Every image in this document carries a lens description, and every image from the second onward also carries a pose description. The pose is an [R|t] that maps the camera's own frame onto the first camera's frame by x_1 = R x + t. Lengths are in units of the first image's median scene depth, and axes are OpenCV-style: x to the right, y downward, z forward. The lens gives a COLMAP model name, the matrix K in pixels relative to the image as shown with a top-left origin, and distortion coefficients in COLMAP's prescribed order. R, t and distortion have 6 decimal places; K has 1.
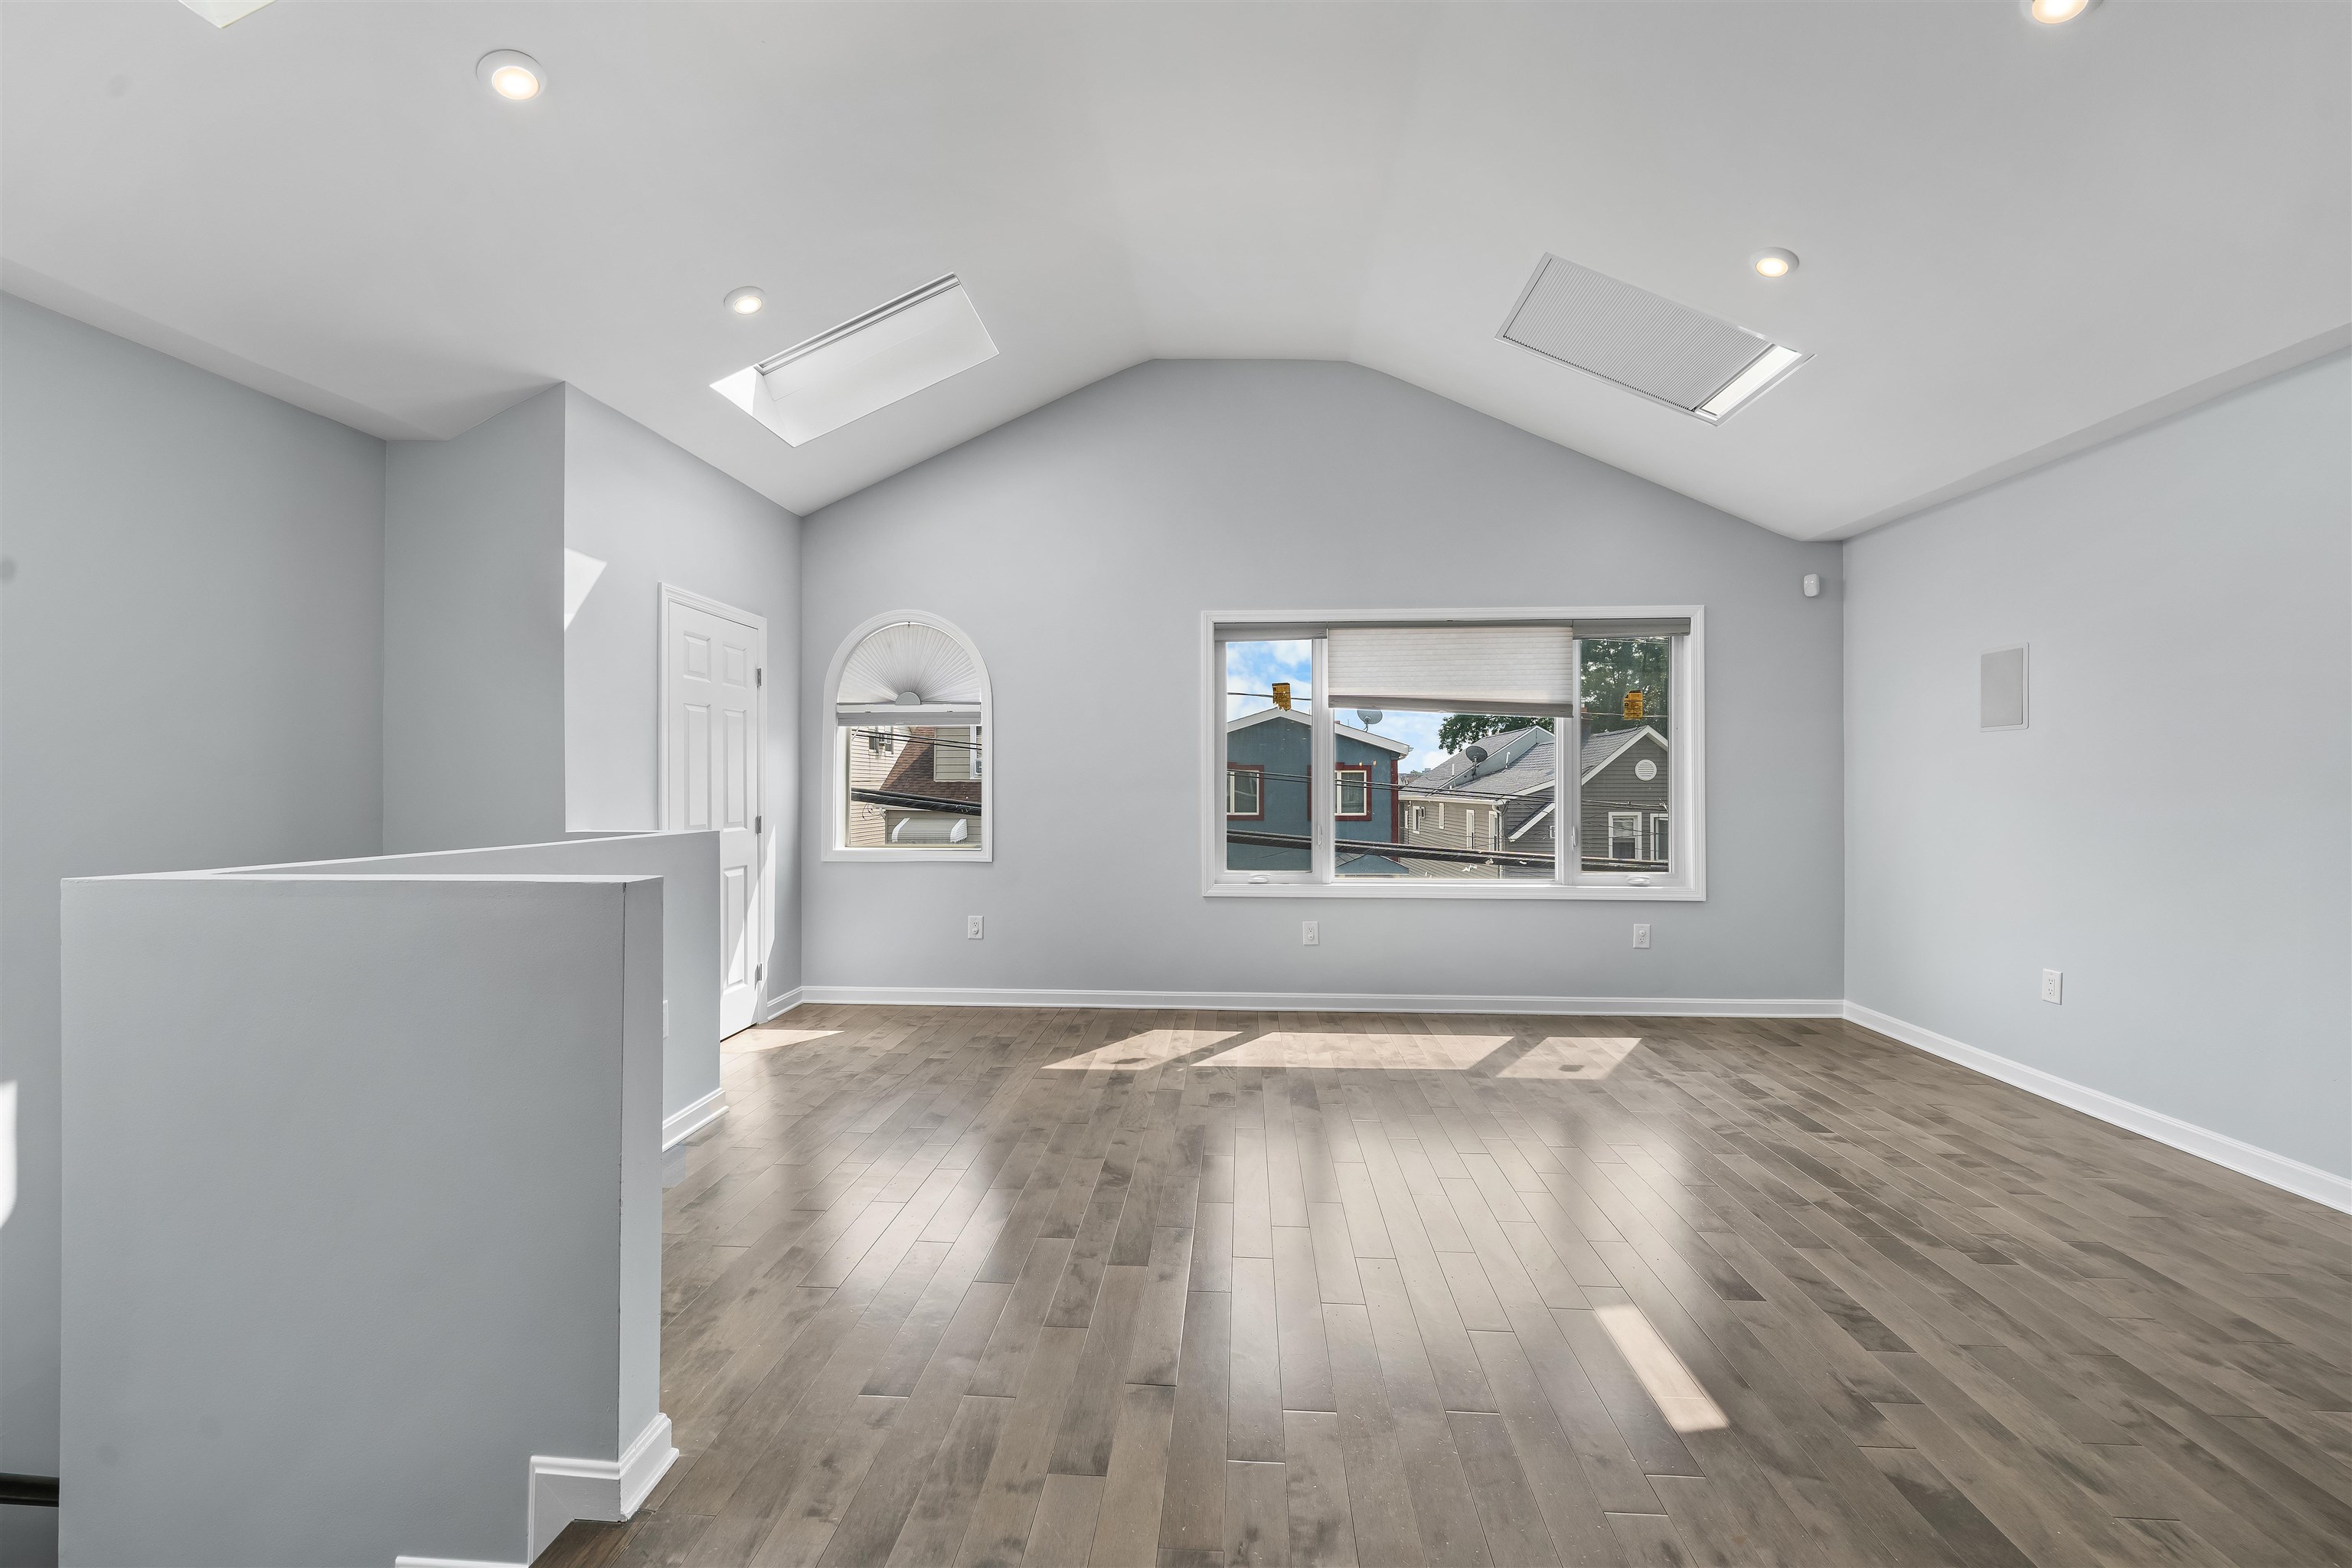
lens RADIAL K [[948.3, 0, 1181.6], [0, 948.3, 780.2], [0, 0, 1]] dist [0.001163, -0.000589]
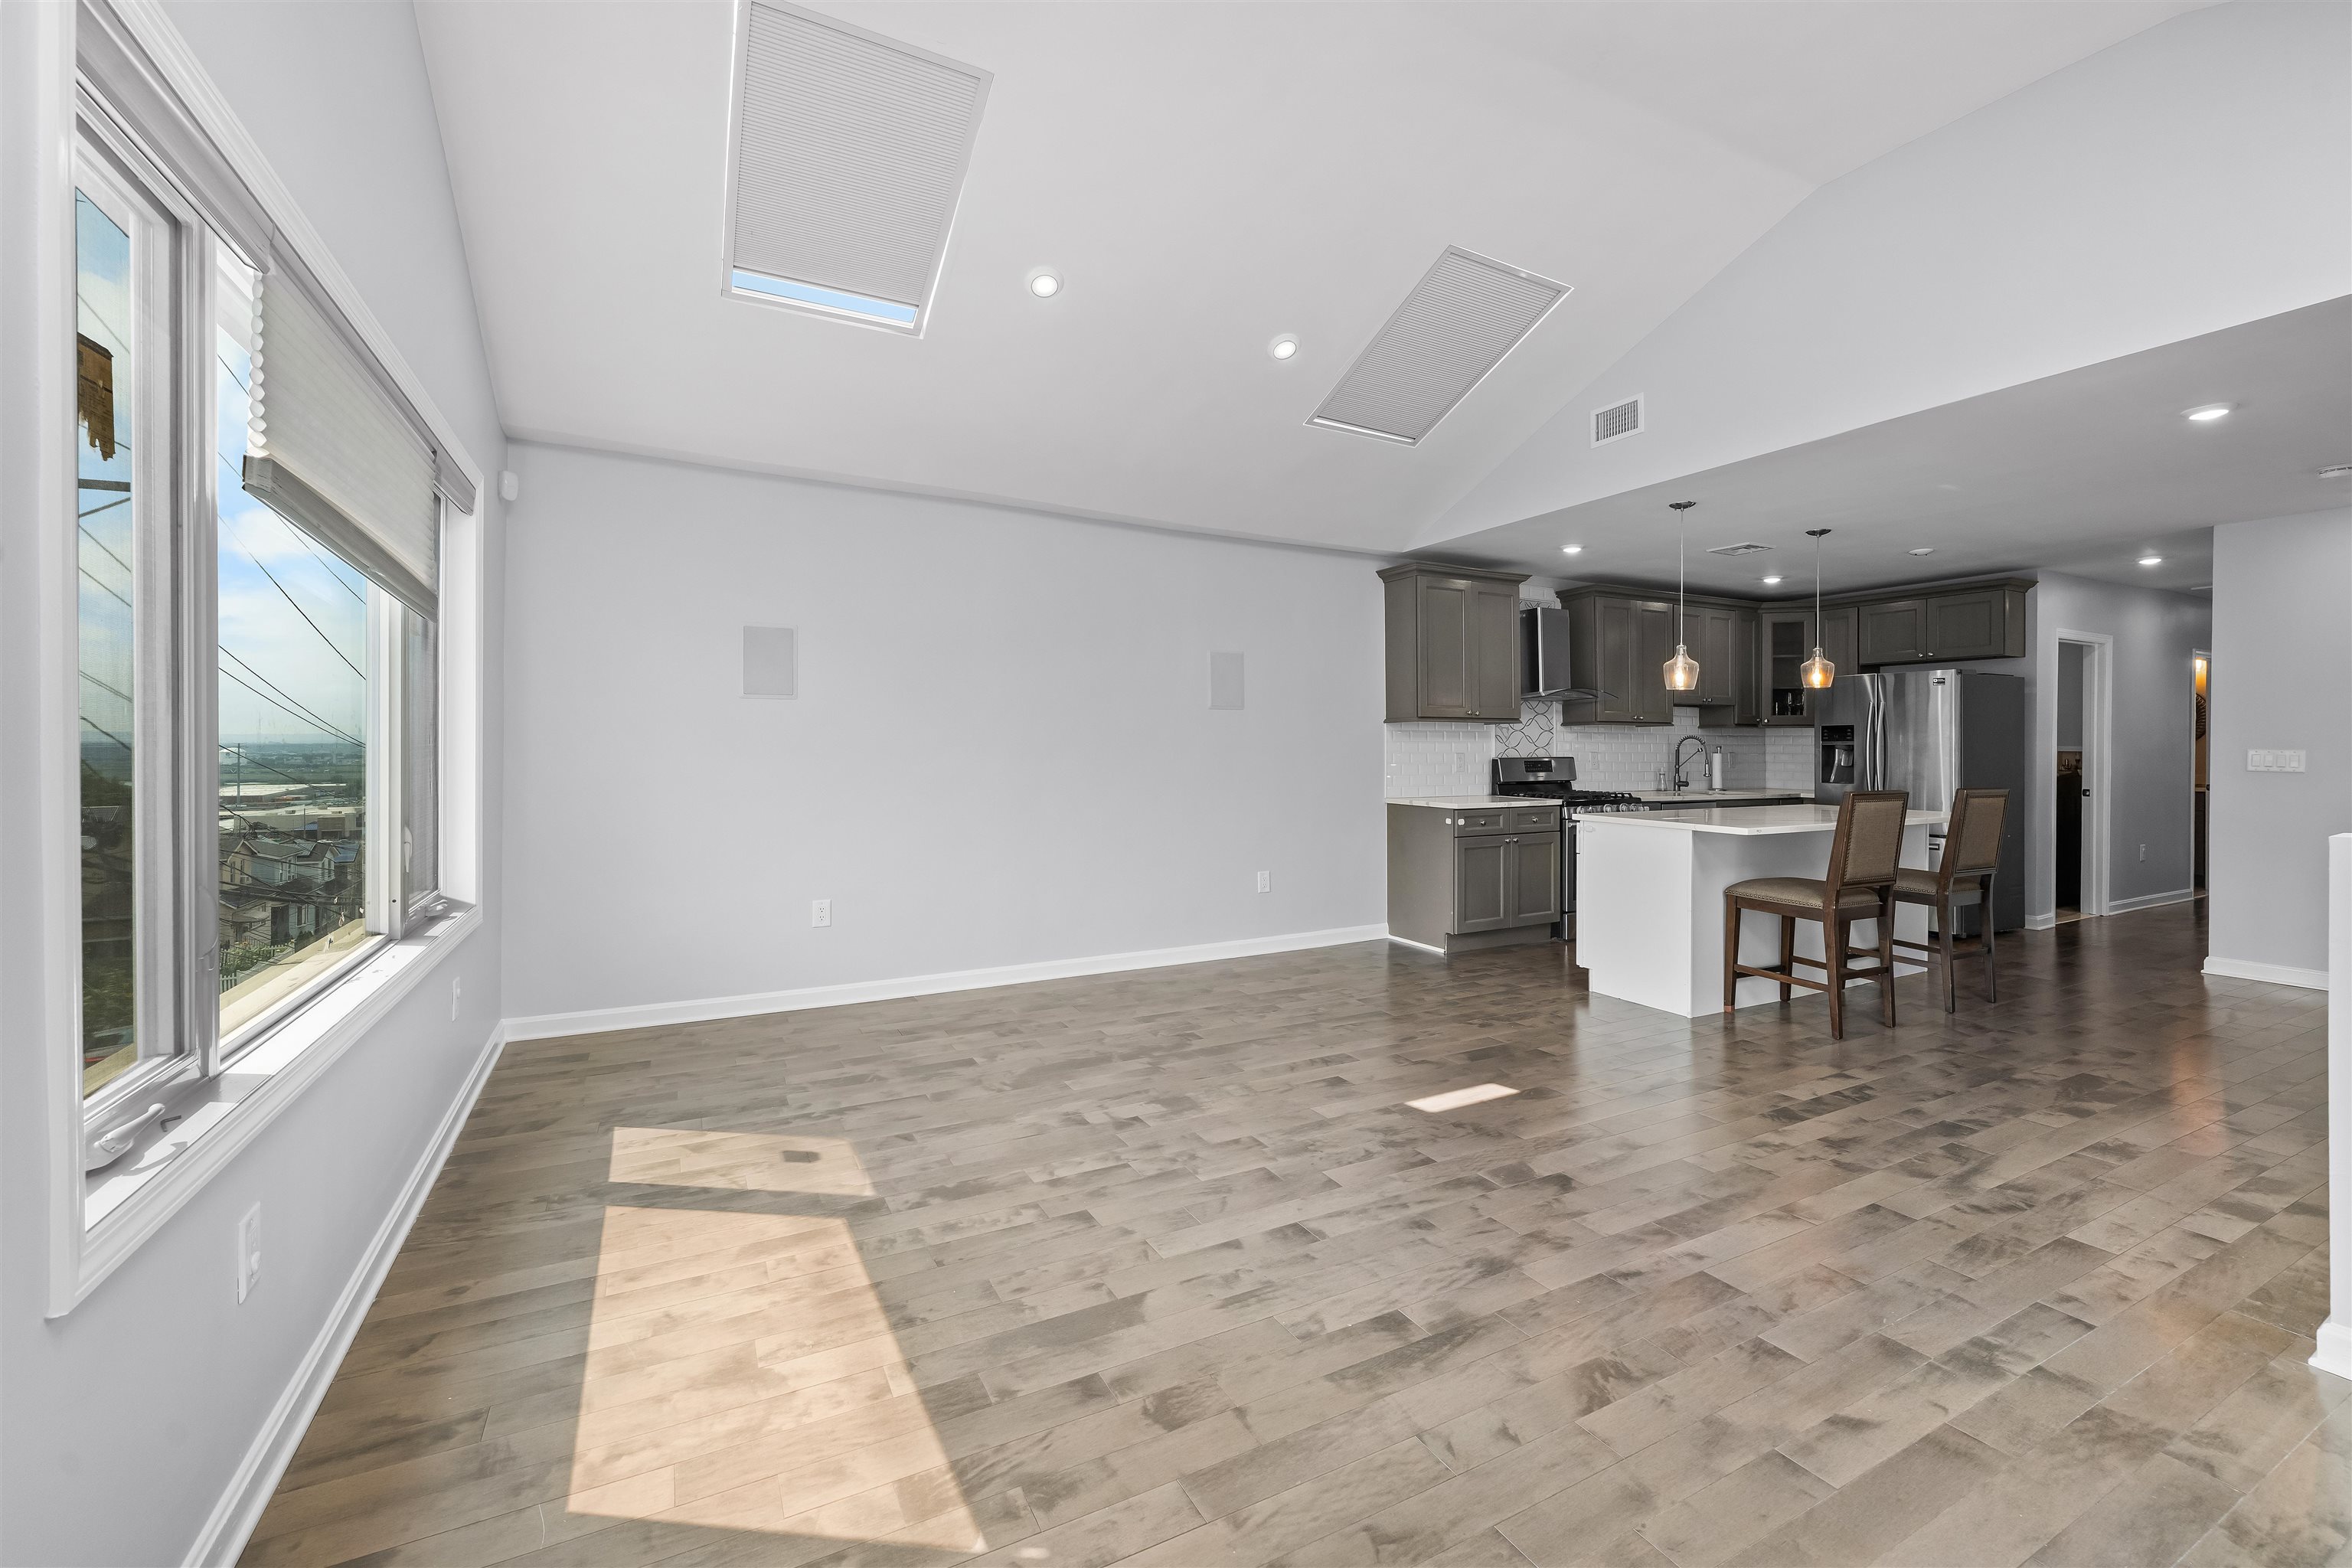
lens RADIAL K [[956.3, 0, 1182.1], [0, 956.3, 759.4], [0, 0, 1]] dist [0.000363, -0.000633]
pose [[-0.520533, -0.011389, 0.853766, -0.312475], [-0.006690, 0.999935, 0.009261, 0.004654], [-0.853815, -0.000891, -0.520575, 1.067258]]
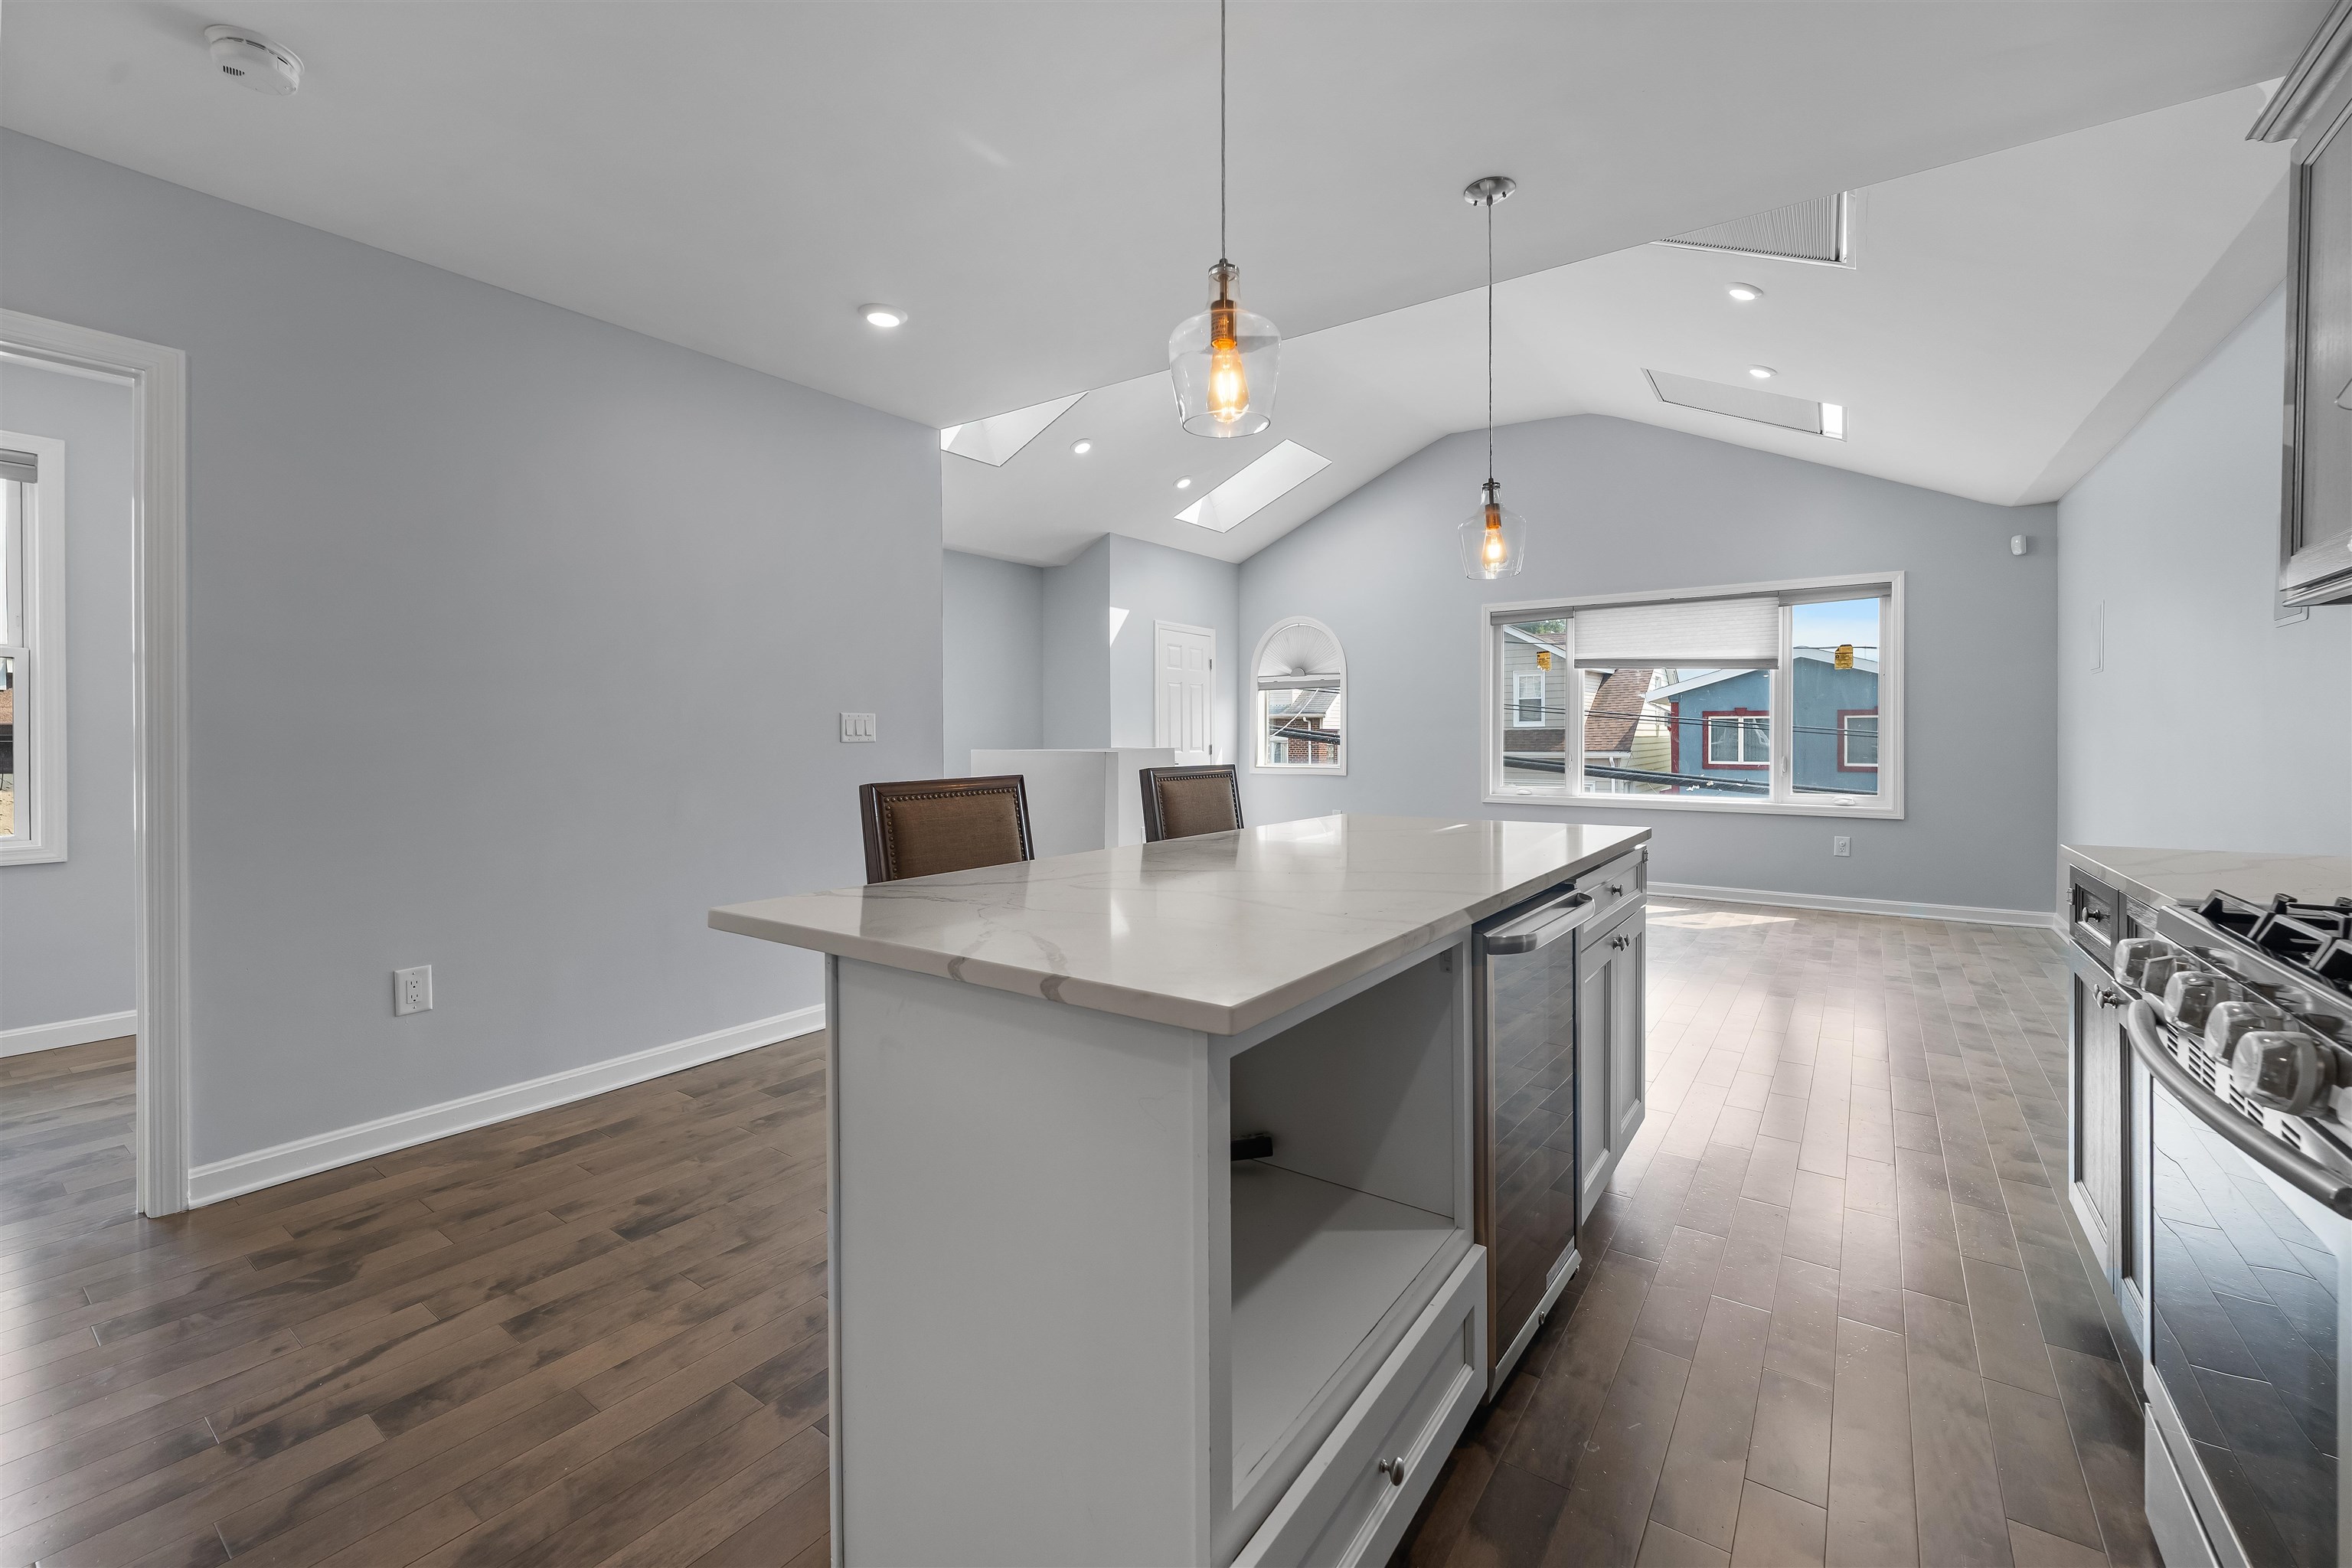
lens RADIAL K [[963.7, 0, 1178.6], [0, 963.7, 737.5], [0, 0, 1]] dist [0.000322, -0.000337]
pose [[0.848676, 0.000487, -0.528913, 0.482010], [0.003177, 0.999977, 0.006018, 0.016514], [0.528904, -0.006787, 0.848654, -0.581618]]
